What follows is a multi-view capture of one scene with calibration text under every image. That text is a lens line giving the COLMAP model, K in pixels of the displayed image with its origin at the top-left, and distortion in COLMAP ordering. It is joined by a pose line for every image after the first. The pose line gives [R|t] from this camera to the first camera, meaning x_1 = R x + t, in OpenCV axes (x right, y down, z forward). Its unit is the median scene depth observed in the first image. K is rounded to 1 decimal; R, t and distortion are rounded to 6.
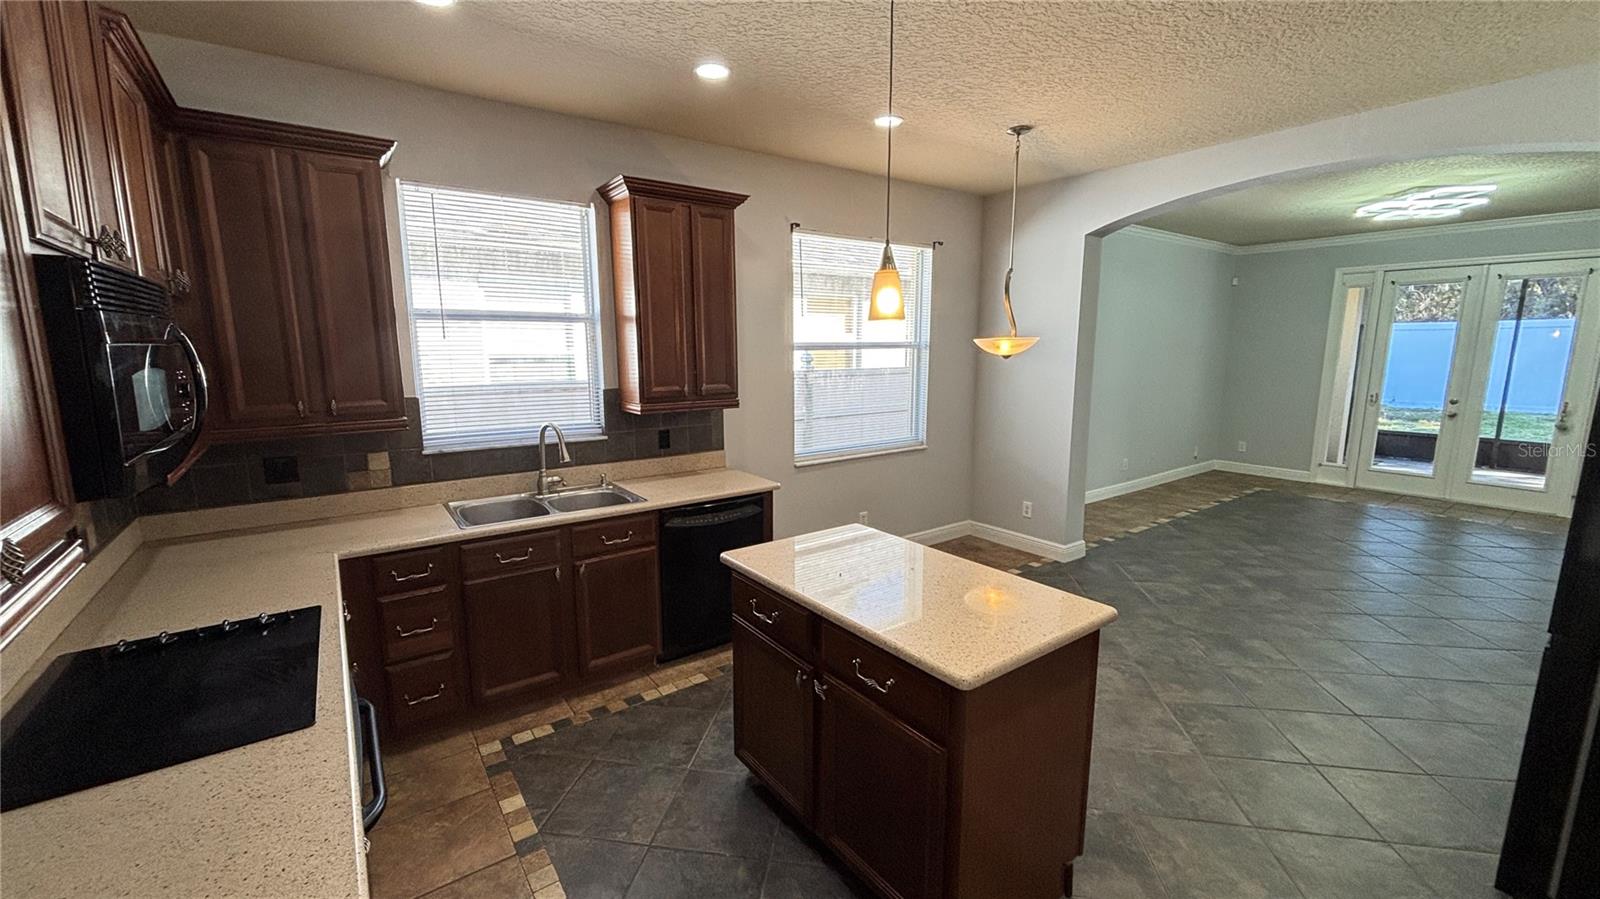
lens RADIAL K [[650.6, 0, 800.0], [0, 650.6, 449.5], [0, 0, 1]] dist [-0.000317, -0.000255]
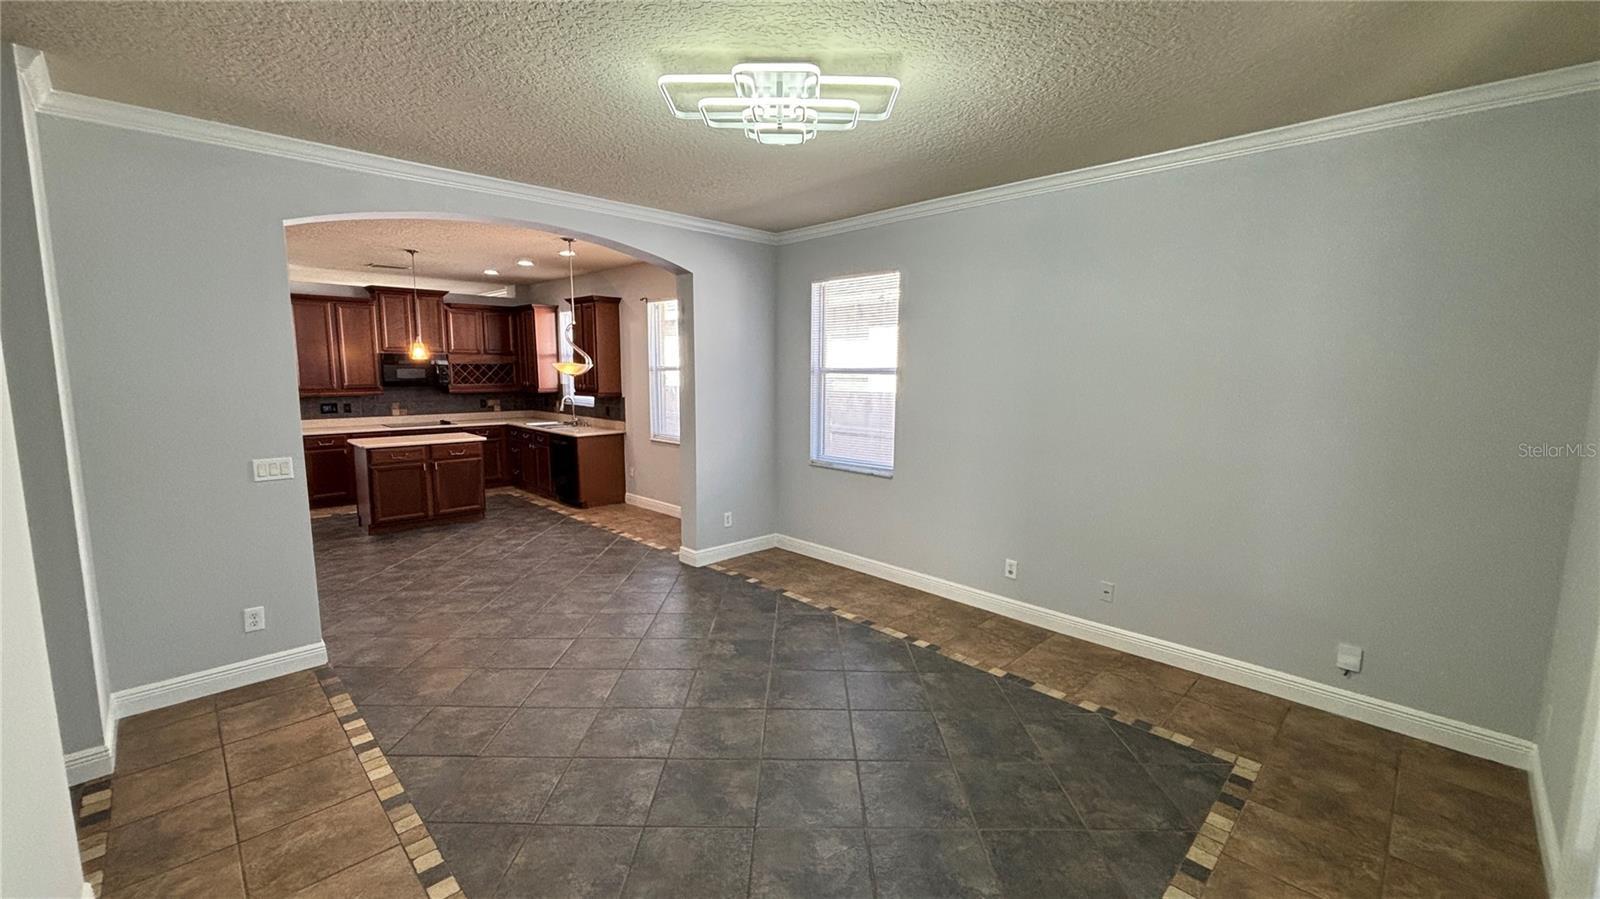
lens RADIAL K [[641.8, 0, 798.4], [0, 641.8, 449.0], [0, 0, 1]] dist [0.003150, -0.000691]
pose [[0.150055, 0.132092, -0.979814, 1.962605], [-0.166598, 0.980242, 0.106636, -0.222629], [0.974540, 0.147233, 0.169097, 1.278247]]
